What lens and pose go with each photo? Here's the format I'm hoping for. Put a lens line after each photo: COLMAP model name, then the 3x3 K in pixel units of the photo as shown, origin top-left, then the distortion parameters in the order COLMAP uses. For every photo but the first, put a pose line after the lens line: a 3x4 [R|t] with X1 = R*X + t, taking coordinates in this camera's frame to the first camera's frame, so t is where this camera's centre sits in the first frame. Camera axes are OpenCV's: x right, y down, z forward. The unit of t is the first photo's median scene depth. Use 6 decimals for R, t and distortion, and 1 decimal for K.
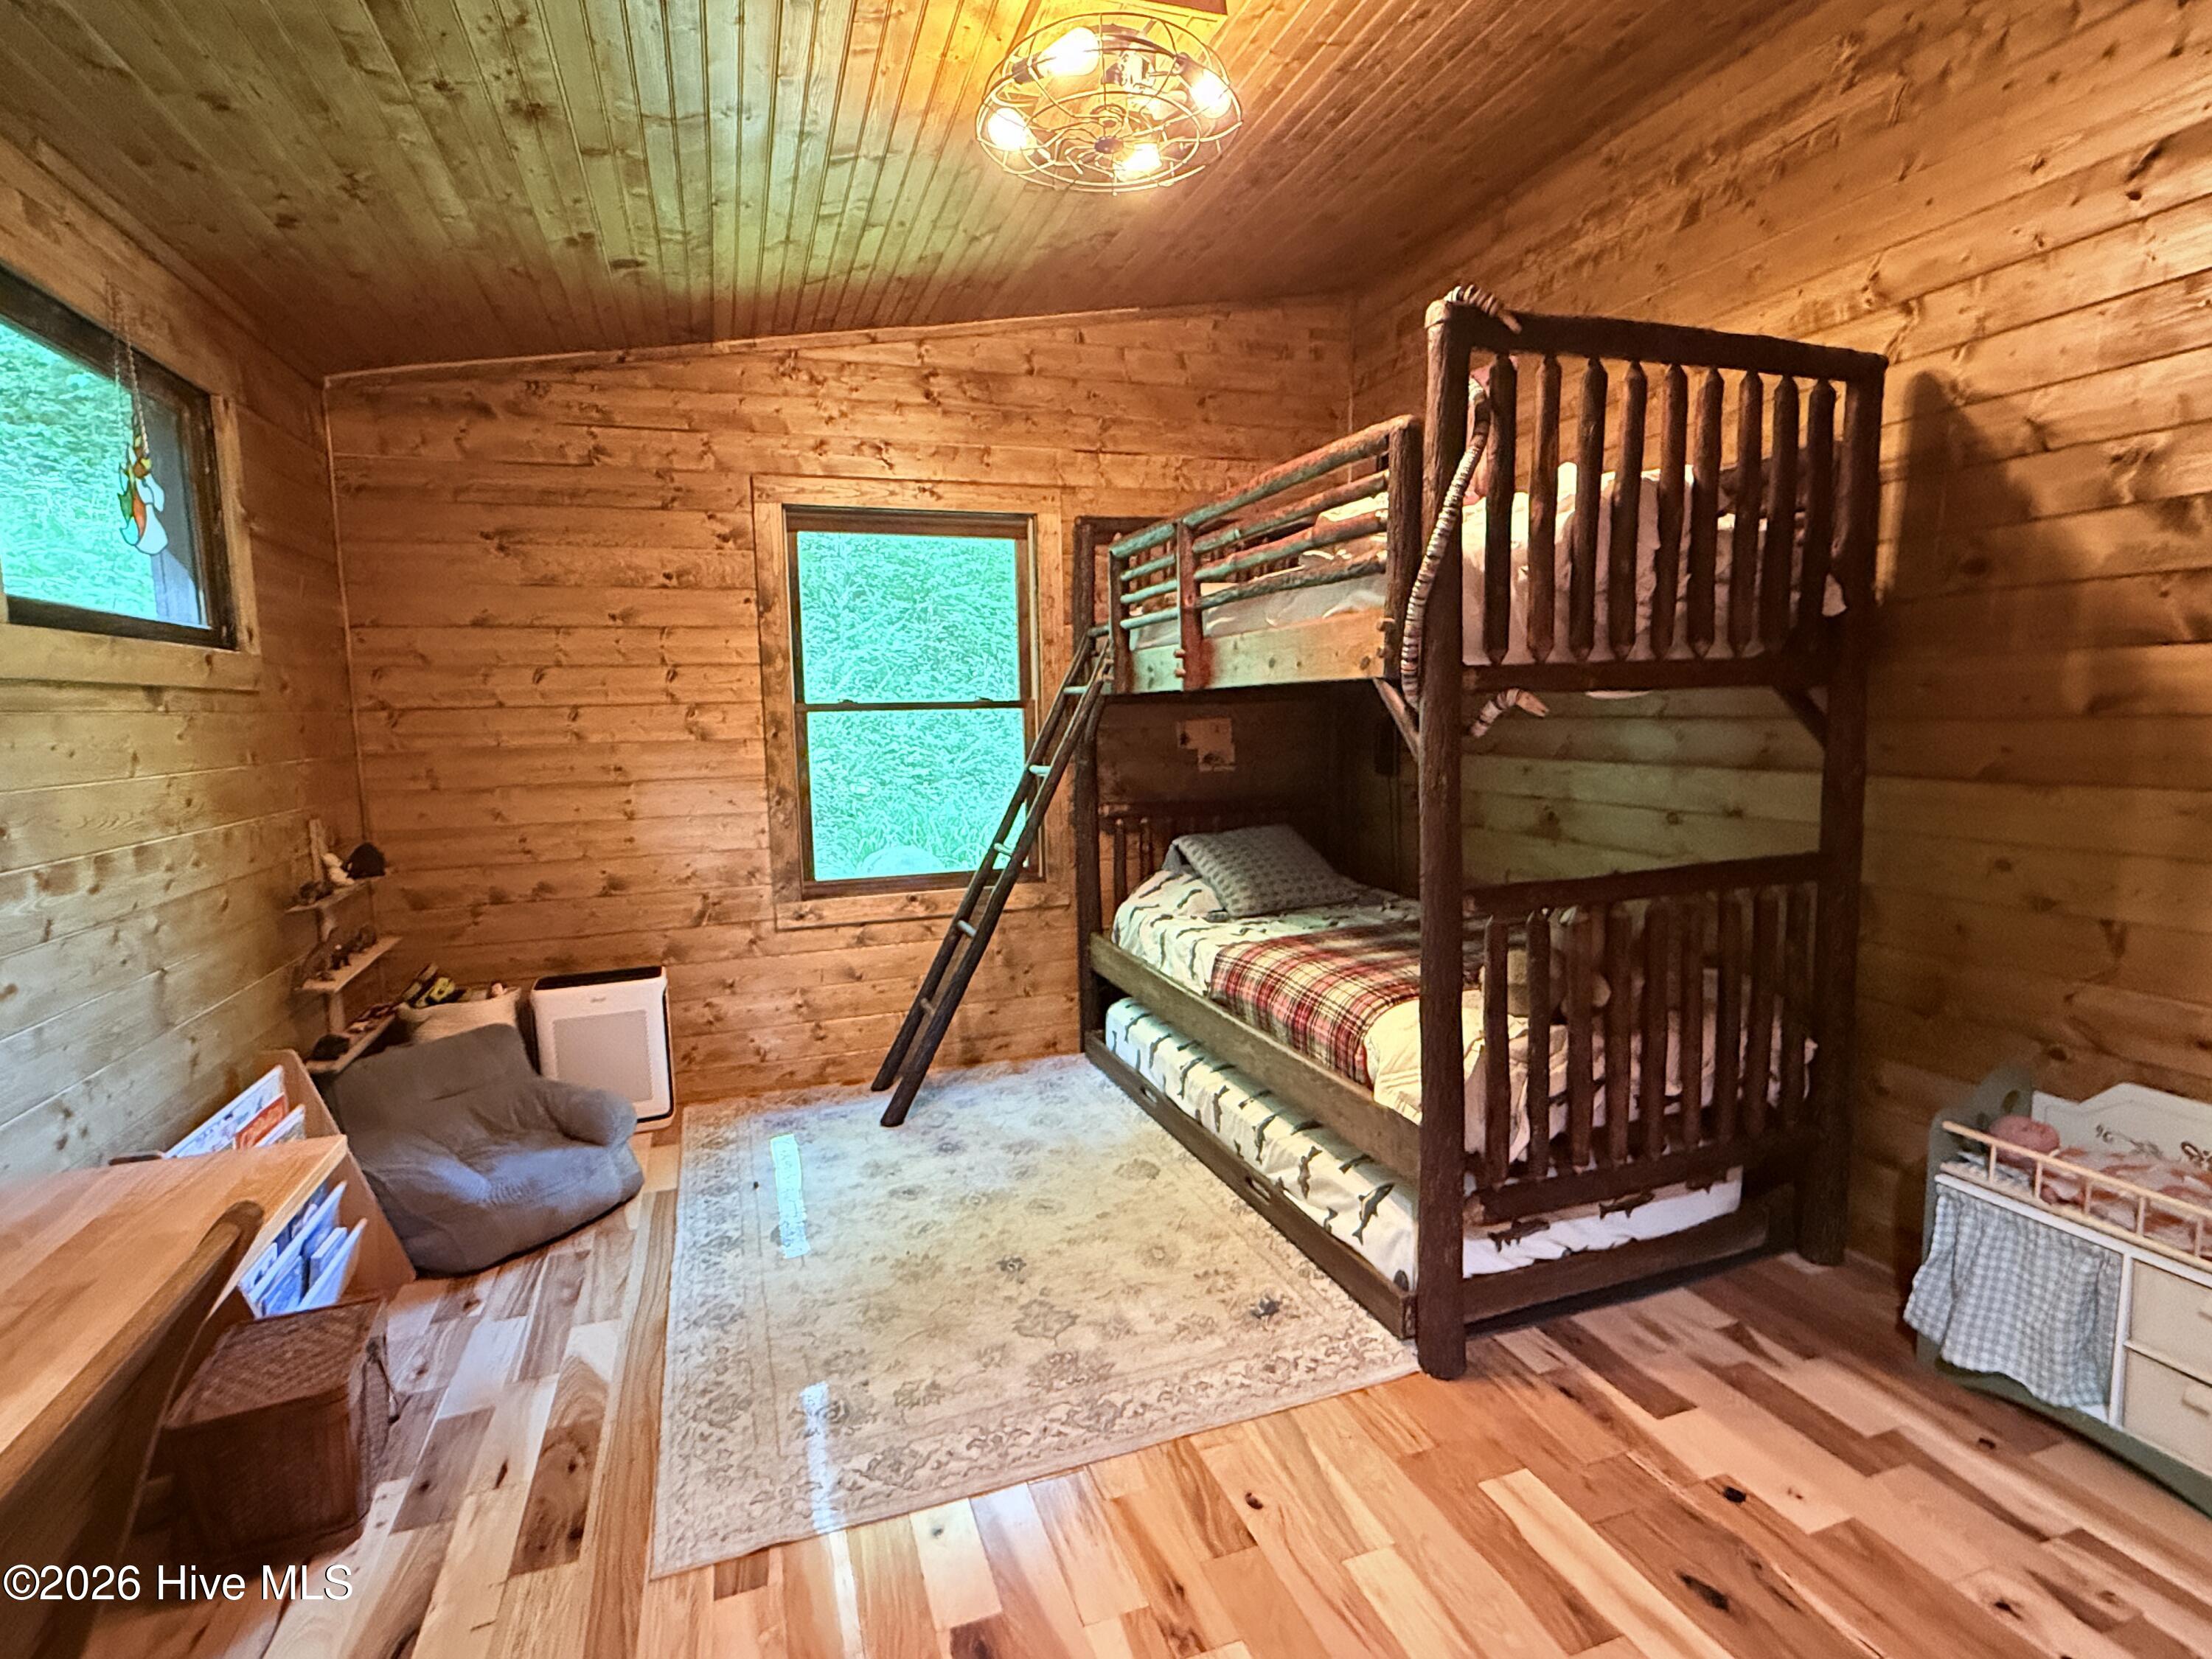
lens RADIAL K [[1080.7, 0, 1106.0], [0, 1080.7, 829.5], [0, 0, 1]] dist [0.002061, 0.000281]
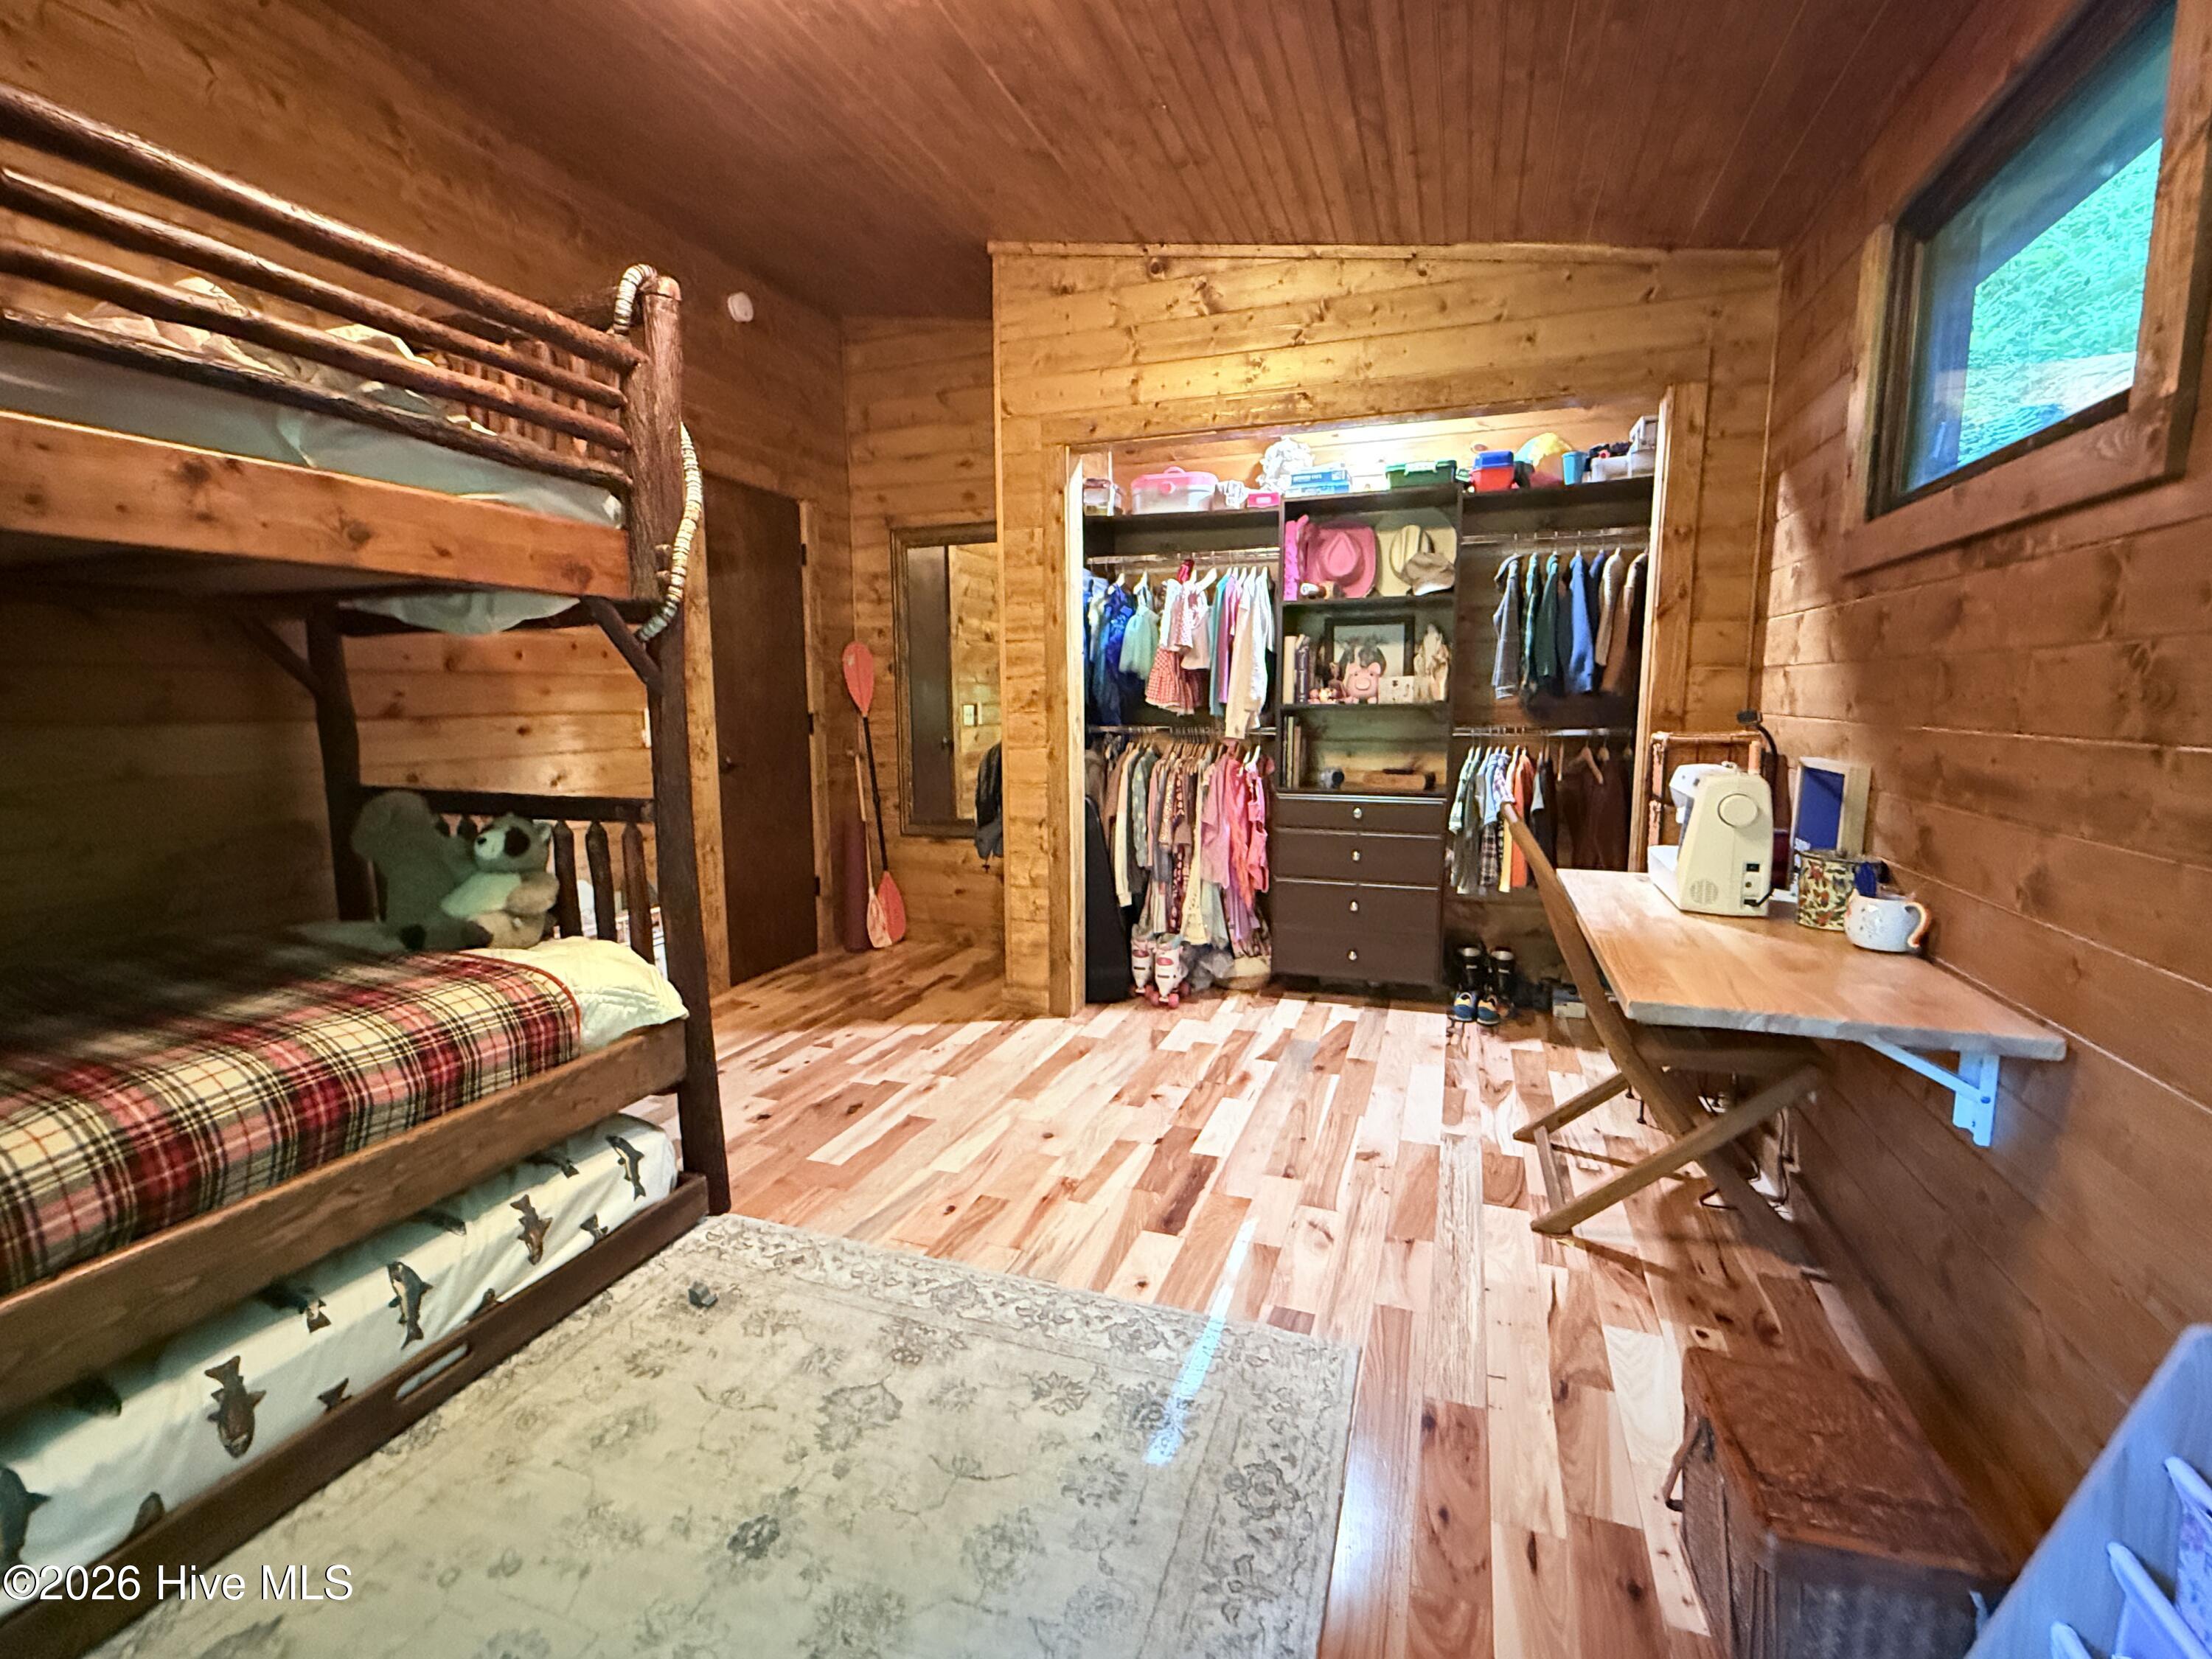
lens RADIAL K [[977.9, 0, 1106.0], [0, 977.9, 829.5], [0, 0, 1]] dist [0.000453, 0.000016]
pose [[-0.771711, -0.054945, 0.633596, -0.551705], [0.096724, 0.974531, 0.202319, -0.061159], [-0.628576, 0.217416, -0.746742, 1.198484]]
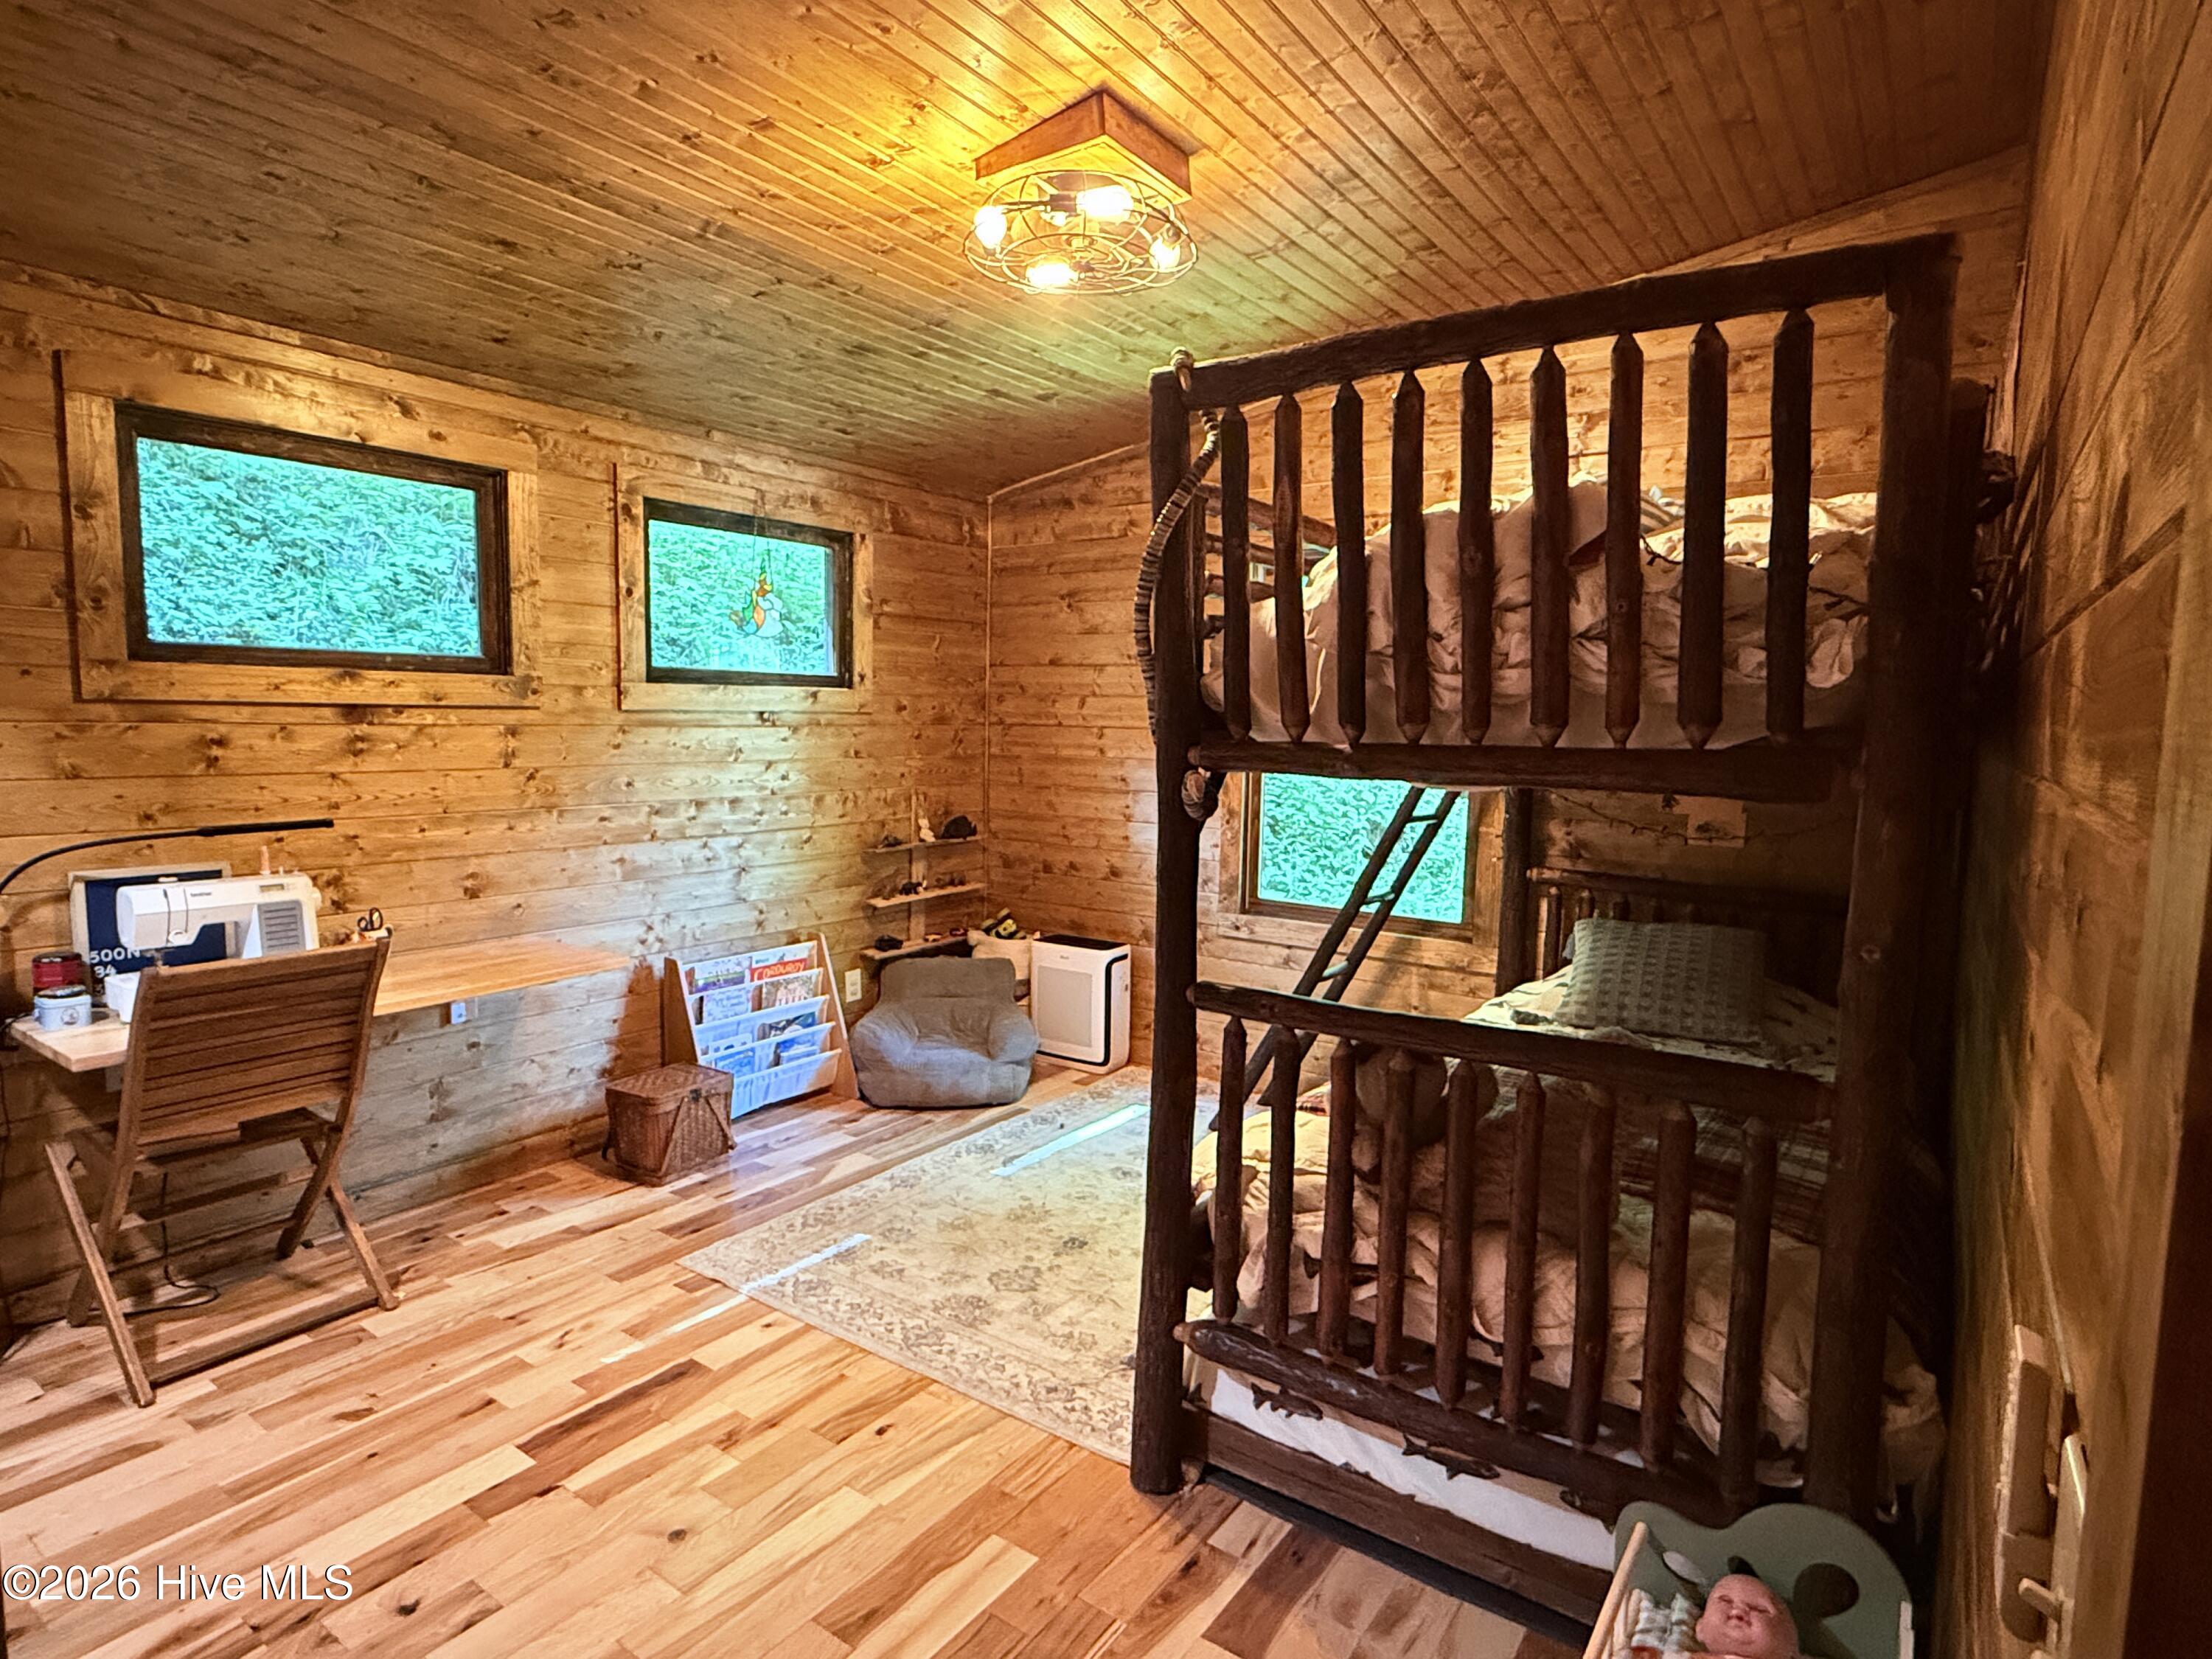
lens RADIAL K [[1190.2, 0, 1106.0], [0, 1190.2, 829.5], [0, 0, 1]] dist [0.002762, 0.000310]
pose [[0.579043, 0.115822, -0.807028, 0.888412], [-0.125184, 0.990750, 0.052370, -0.094816], [0.805629, 0.070702, 0.588187, 0.266033]]
